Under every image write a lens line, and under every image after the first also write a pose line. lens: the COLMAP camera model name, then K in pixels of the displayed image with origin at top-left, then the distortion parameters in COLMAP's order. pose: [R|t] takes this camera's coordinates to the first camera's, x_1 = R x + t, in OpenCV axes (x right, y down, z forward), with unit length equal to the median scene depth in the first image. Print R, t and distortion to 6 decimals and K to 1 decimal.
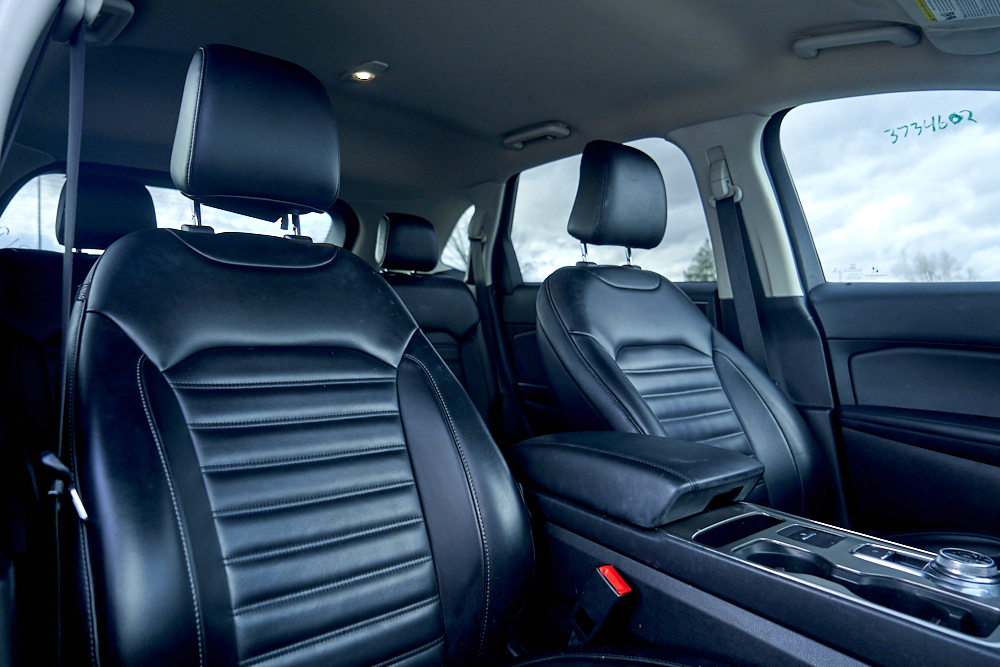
lens RADIAL K [[692.0, 0, 499.8], [0, 692.0, 337.3], [0, 0, 1]] dist [0.006385, -0.003661]
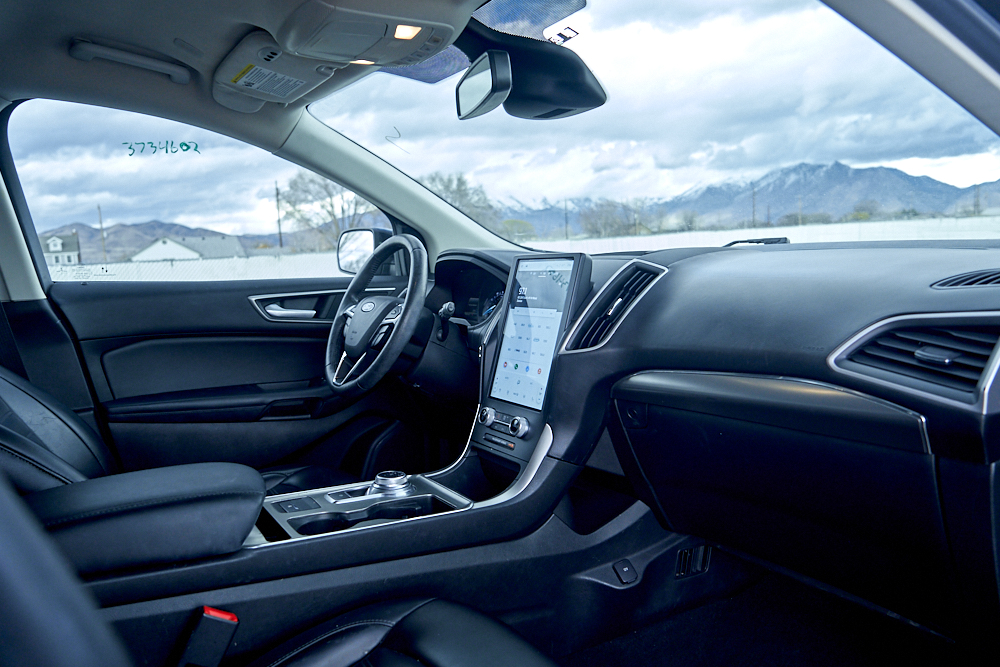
lens RADIAL K [[692.0, 0, 497.1], [0, 692.0, 329.6], [0, 0, 1]] dist [0.006385, -0.003661]
pose [[0.184916, -0.108016, 0.976800, -0.435448], [0.057990, 0.993409, 0.098875, -0.086151], [-0.981042, 0.038361, 0.189961, 0.248308]]
